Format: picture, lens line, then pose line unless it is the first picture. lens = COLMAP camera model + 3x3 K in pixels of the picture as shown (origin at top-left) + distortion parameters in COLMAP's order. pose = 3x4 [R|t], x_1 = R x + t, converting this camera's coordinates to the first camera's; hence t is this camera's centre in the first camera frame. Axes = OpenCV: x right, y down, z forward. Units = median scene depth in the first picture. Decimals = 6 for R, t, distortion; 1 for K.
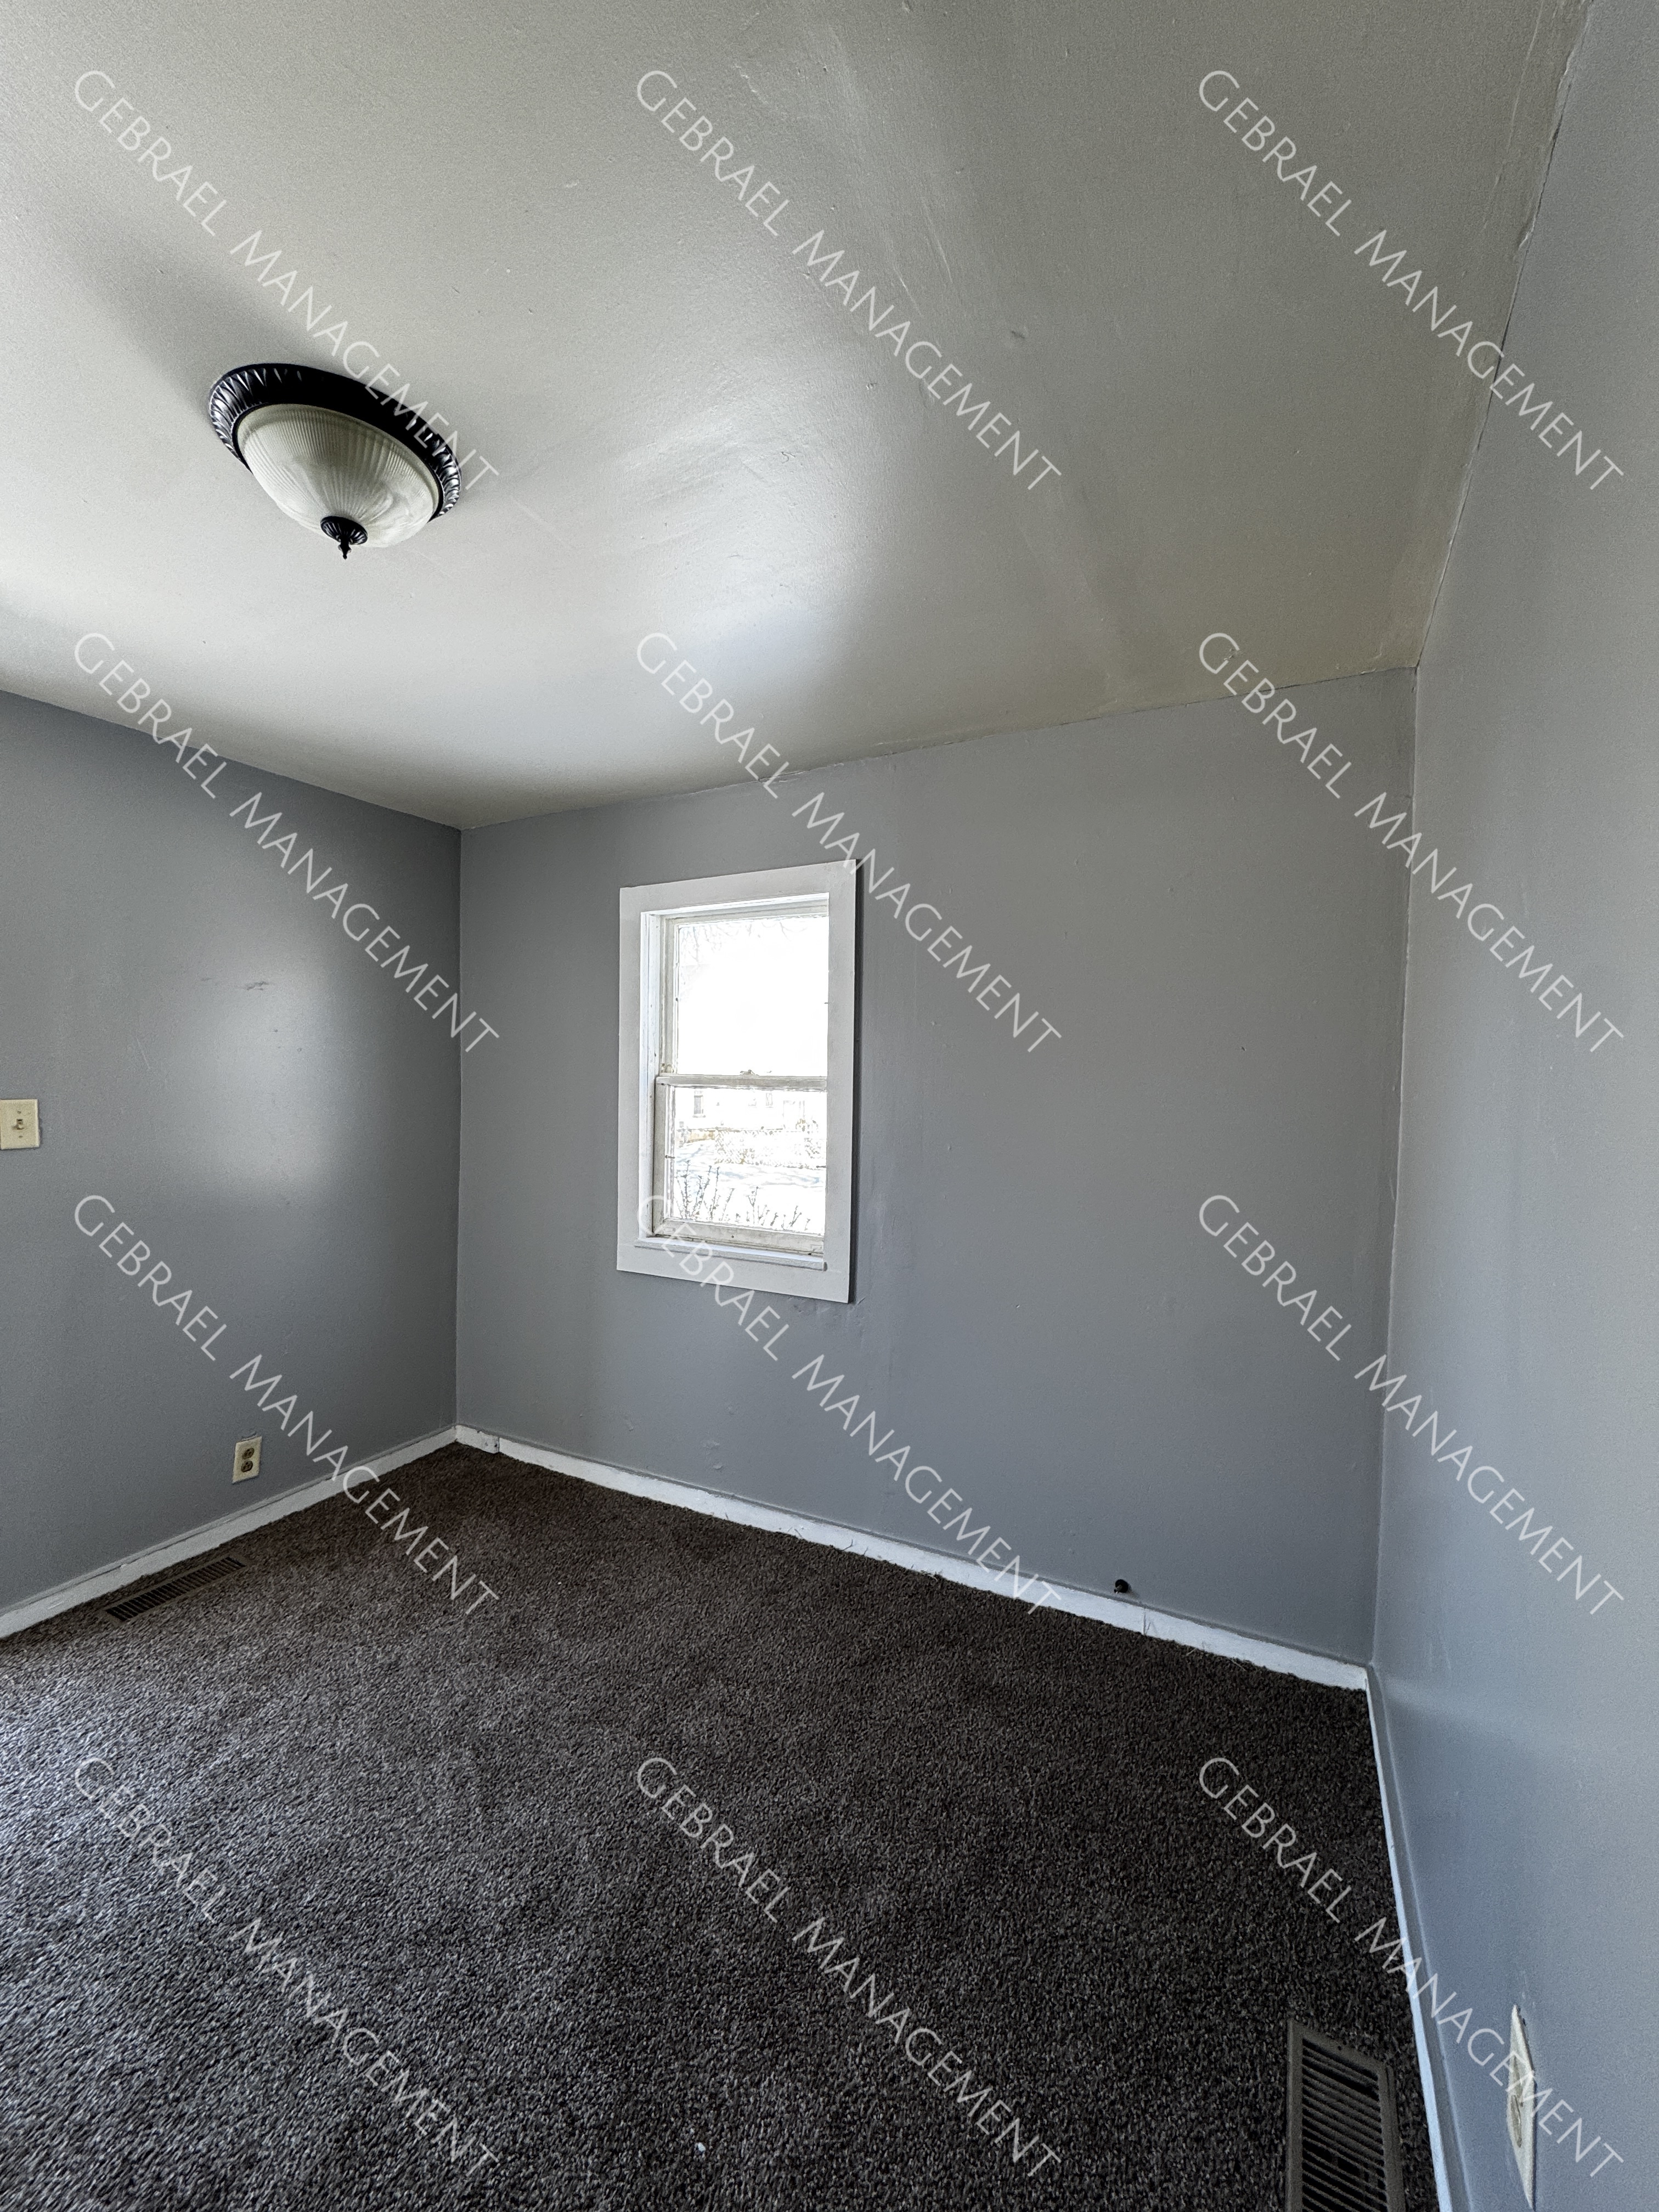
lens RADIAL K [[888.1, 0, 829.5], [0, 888.1, 1106.0], [0, 0, 1]] dist [0.000024, 0.000044]
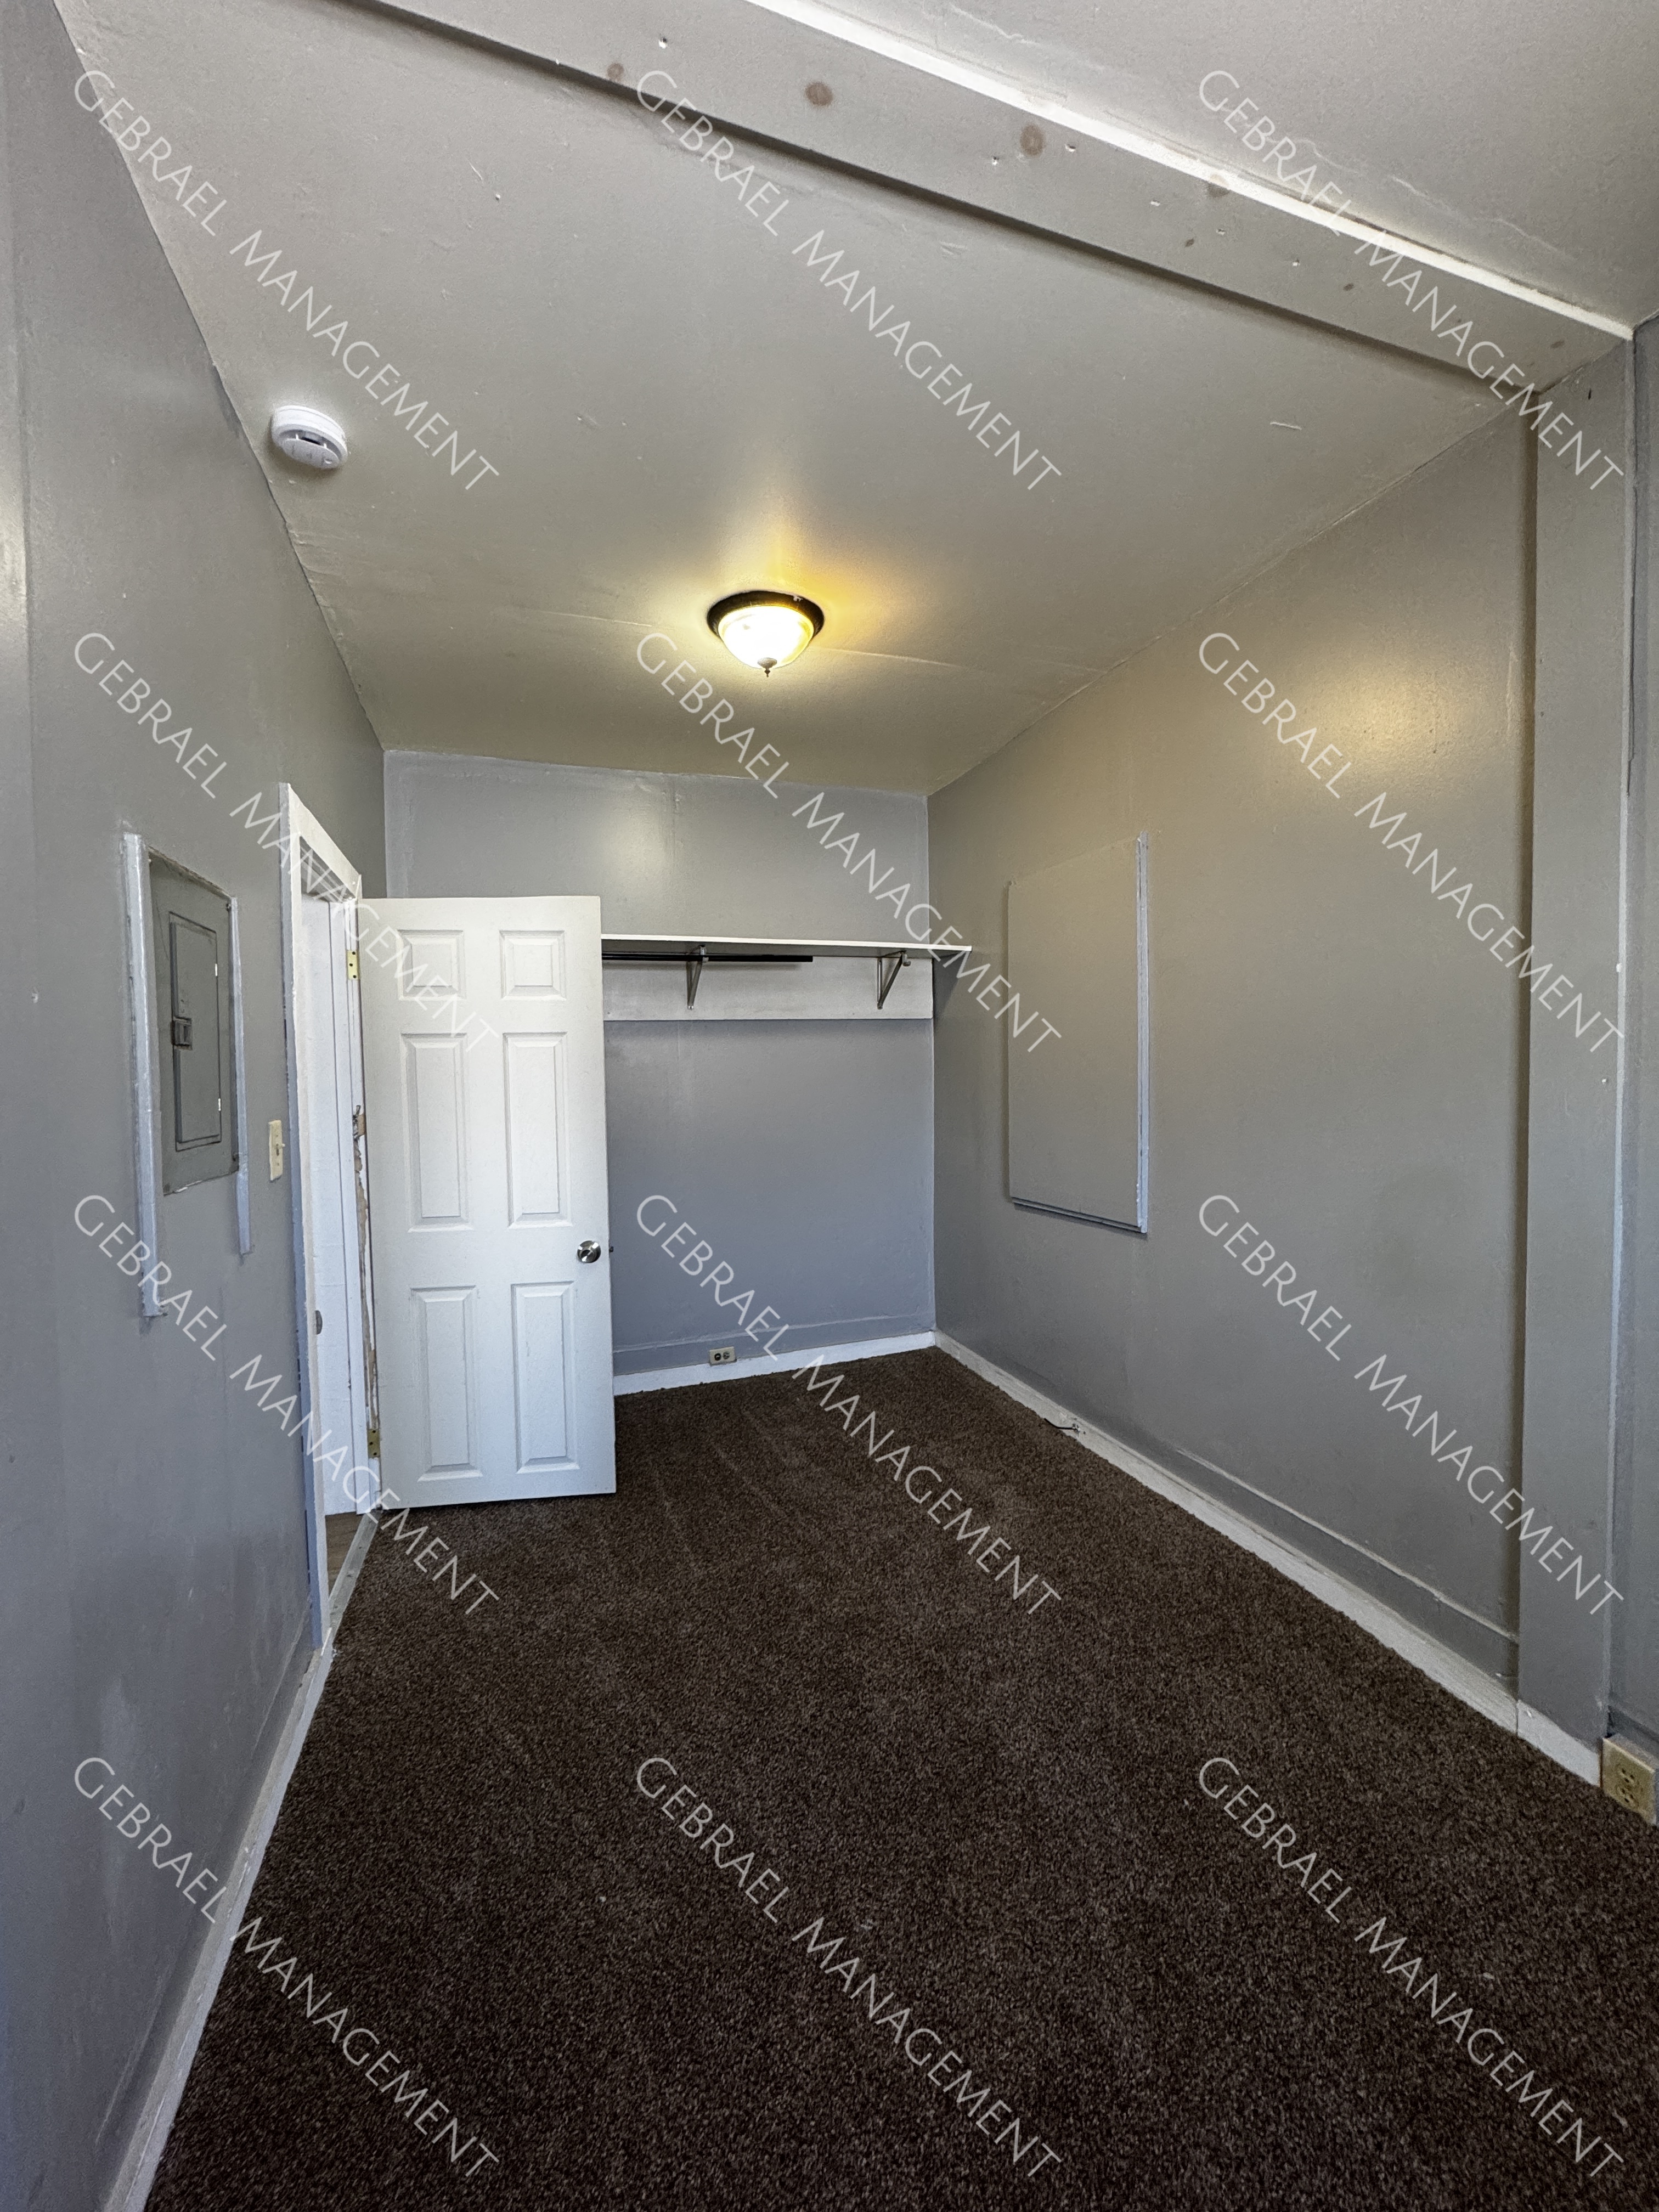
lens RADIAL K [[888.1, 0, 829.5], [0, 888.1, 1106.0], [0, 0, 1]] dist [0.000024, 0.000044]
pose [[0.999999, 0.000216, 0.001574, -0.634637], [-0.000215, 1.000000, -0.000499, 0.000326], [-0.001574, 0.000498, 0.999999, -0.000130]]
